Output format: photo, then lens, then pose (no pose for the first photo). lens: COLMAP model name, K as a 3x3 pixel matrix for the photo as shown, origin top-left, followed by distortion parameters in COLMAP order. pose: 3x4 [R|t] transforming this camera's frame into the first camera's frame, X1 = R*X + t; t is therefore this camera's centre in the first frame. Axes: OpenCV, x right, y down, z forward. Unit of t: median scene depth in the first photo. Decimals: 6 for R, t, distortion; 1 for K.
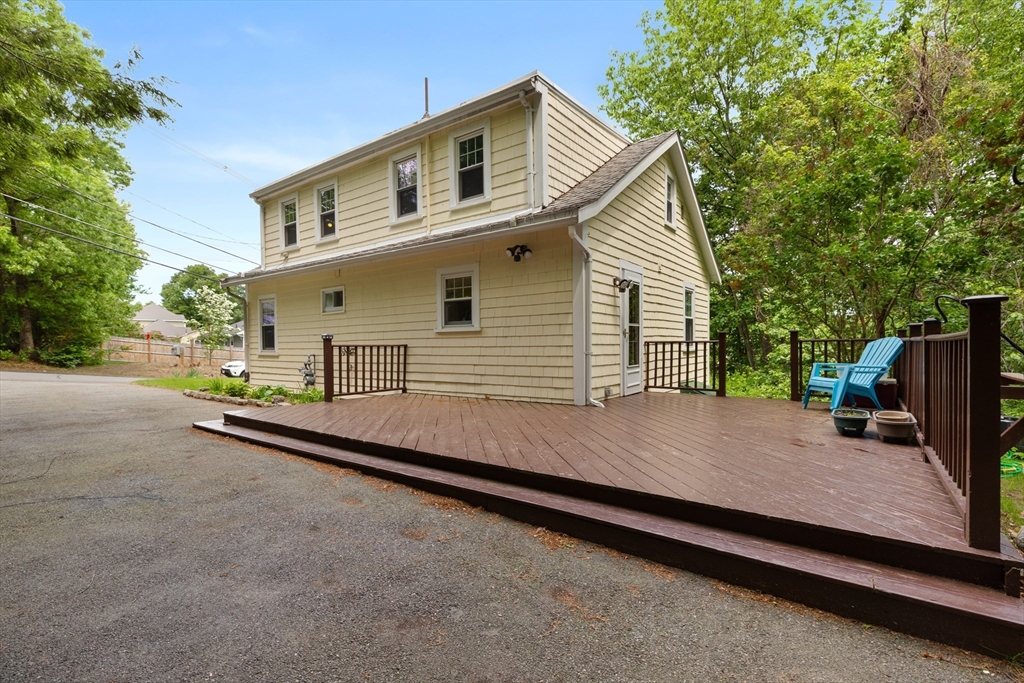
lens RADIAL K [[475.2, 0, 505.8], [0, 475.2, 361.4], [0, 0, 1]] dist [0.001286, -0.000925]
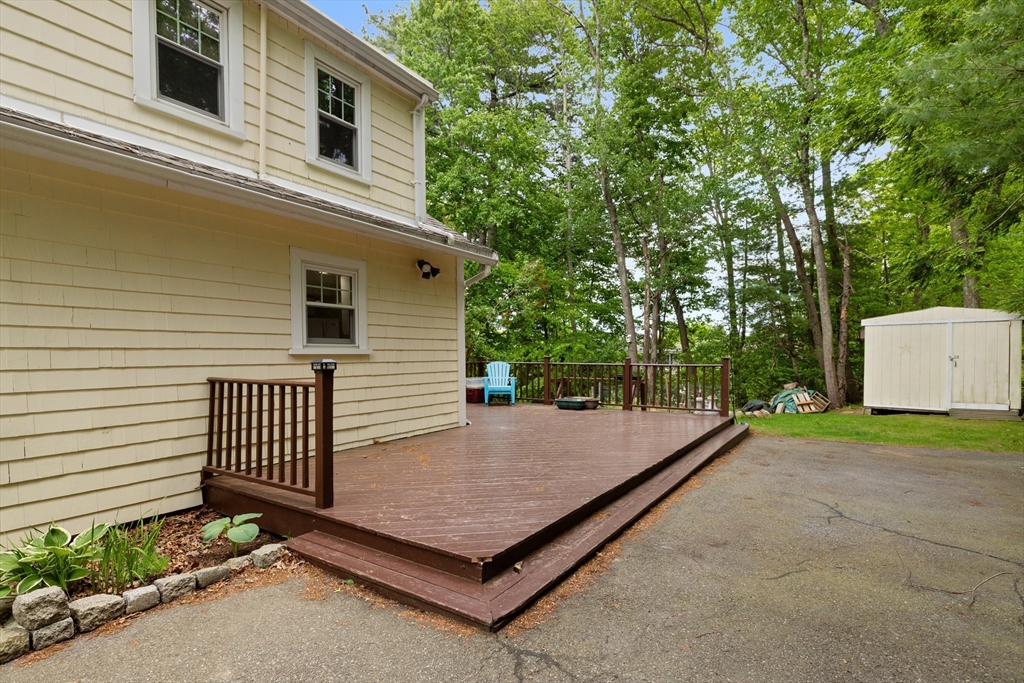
lens RADIAL K [[512.2, 0, 510.5], [0, 512.2, 349.4], [0, 0, 1]] dist [0.003767, 0.000094]
pose [[-0.077852, 0.008243, 0.996931, -0.779182], [0.024705, 0.999675, -0.006337, -0.054948], [-0.996659, 0.024136, -0.078030, 0.752120]]
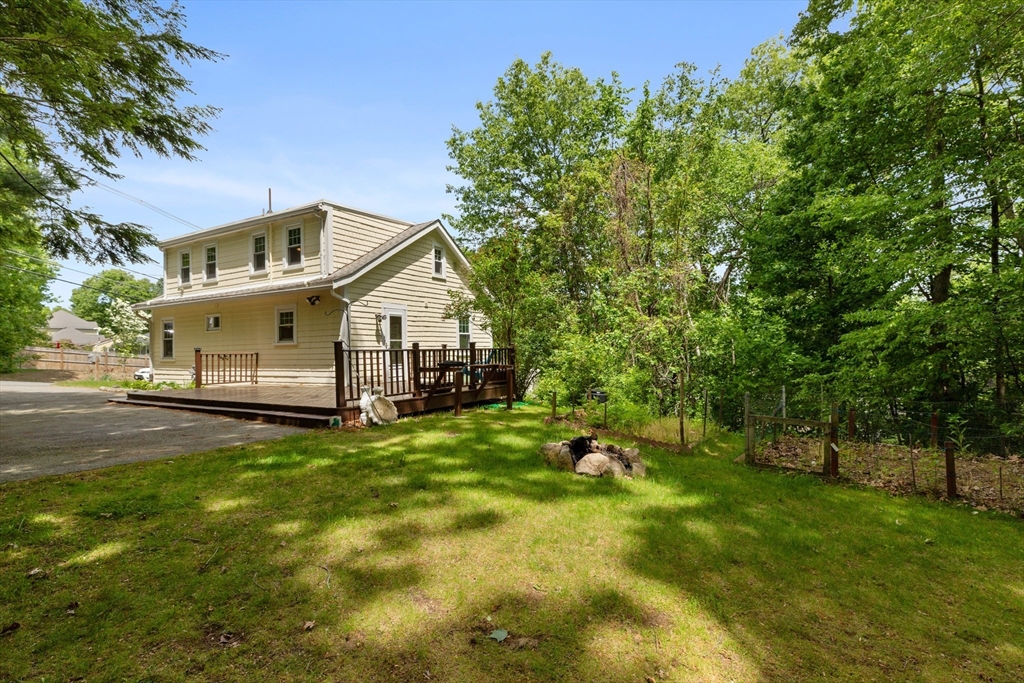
lens RADIAL K [[475.2, 0, 510.9], [0, 475.2, 345.9], [0, 0, 1]] dist [0.001286, -0.000925]
pose [[0.992300, -0.006704, 0.123678, 0.432217], [0.011977, 0.999048, -0.041942, 0.016891], [-0.123279, 0.043101, 0.991436, -0.666494]]
